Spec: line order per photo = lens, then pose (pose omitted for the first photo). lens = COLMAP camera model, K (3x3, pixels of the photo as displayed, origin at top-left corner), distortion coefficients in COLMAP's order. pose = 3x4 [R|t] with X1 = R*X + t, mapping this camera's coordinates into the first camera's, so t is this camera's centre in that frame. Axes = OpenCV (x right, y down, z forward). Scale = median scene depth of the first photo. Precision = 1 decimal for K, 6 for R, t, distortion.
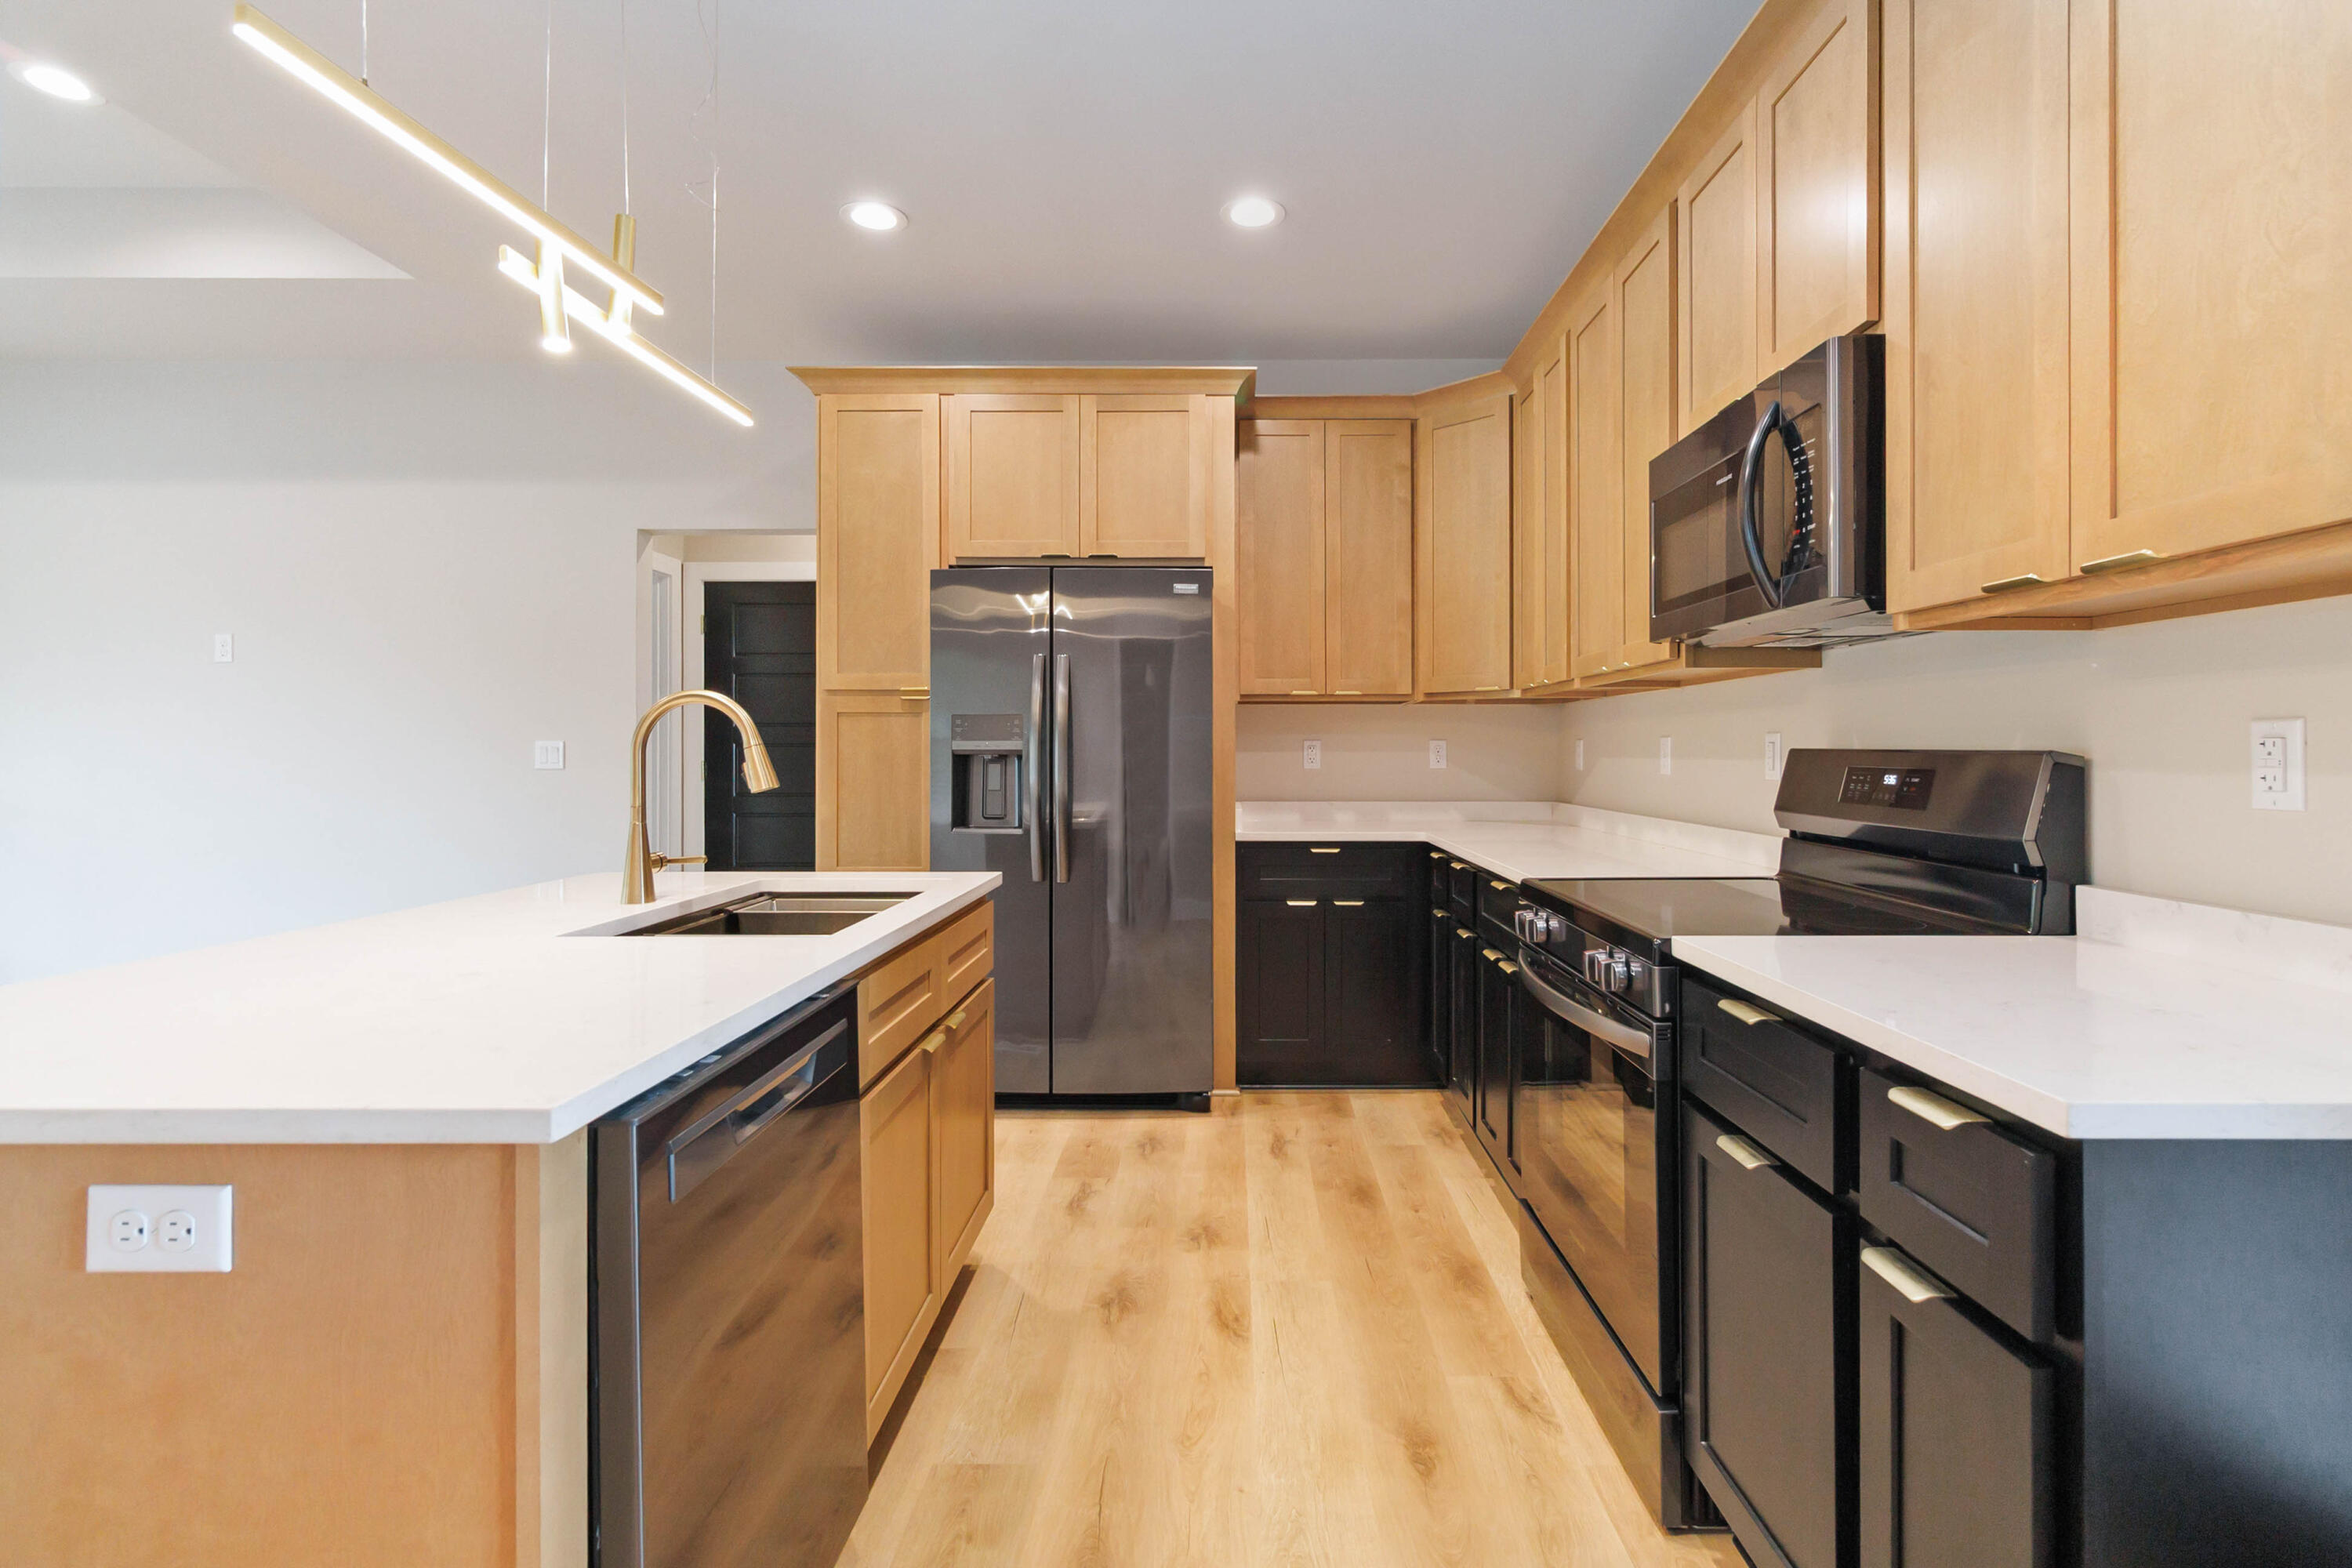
lens RADIAL K [[1103.9, 0, 1224.5], [0, 1103.9, 748.9], [0, 0, 1]] dist [0.000456, -0.000008]
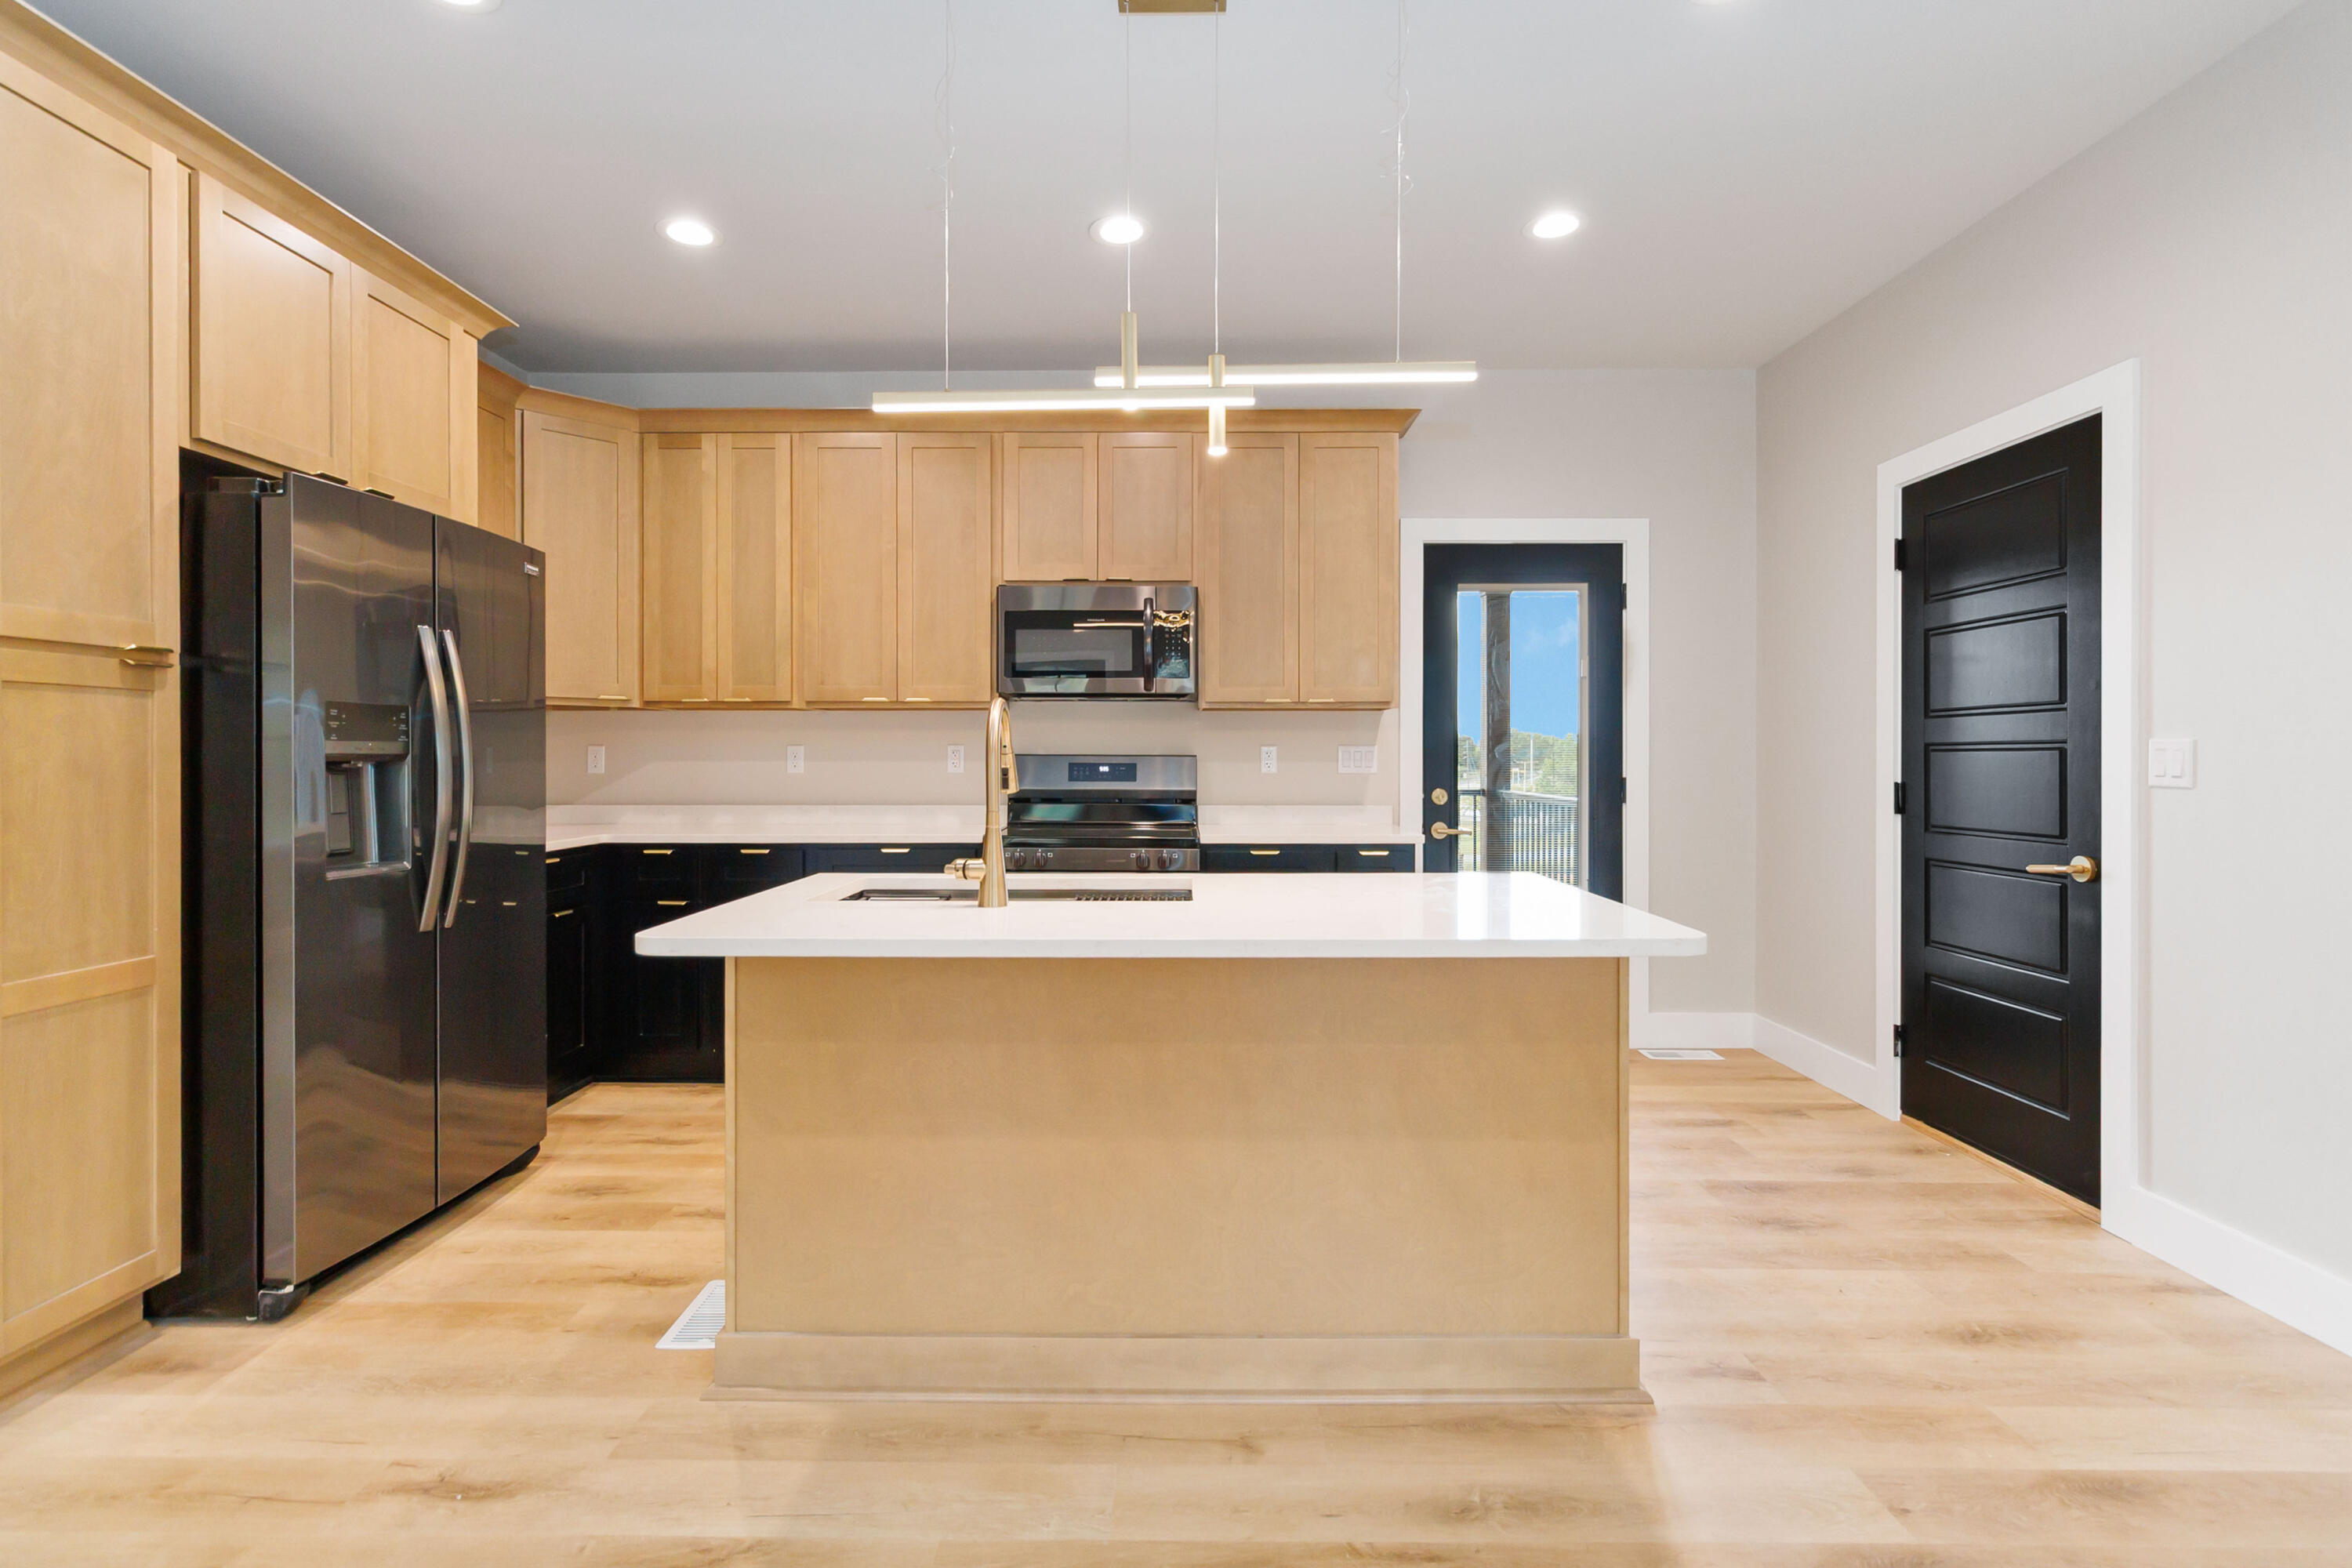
lens RADIAL K [[1128.6, 0, 1170.6], [0, 1128.6, 756.7], [0, 0, 1]] dist [0.000987, 0.000954]
pose [[0.007938, -0.001119, 0.999968, -0.920203], [-0.001790, 0.999998, 0.001133, 0.000928], [-0.999967, -0.001799, 0.007936, 0.487523]]
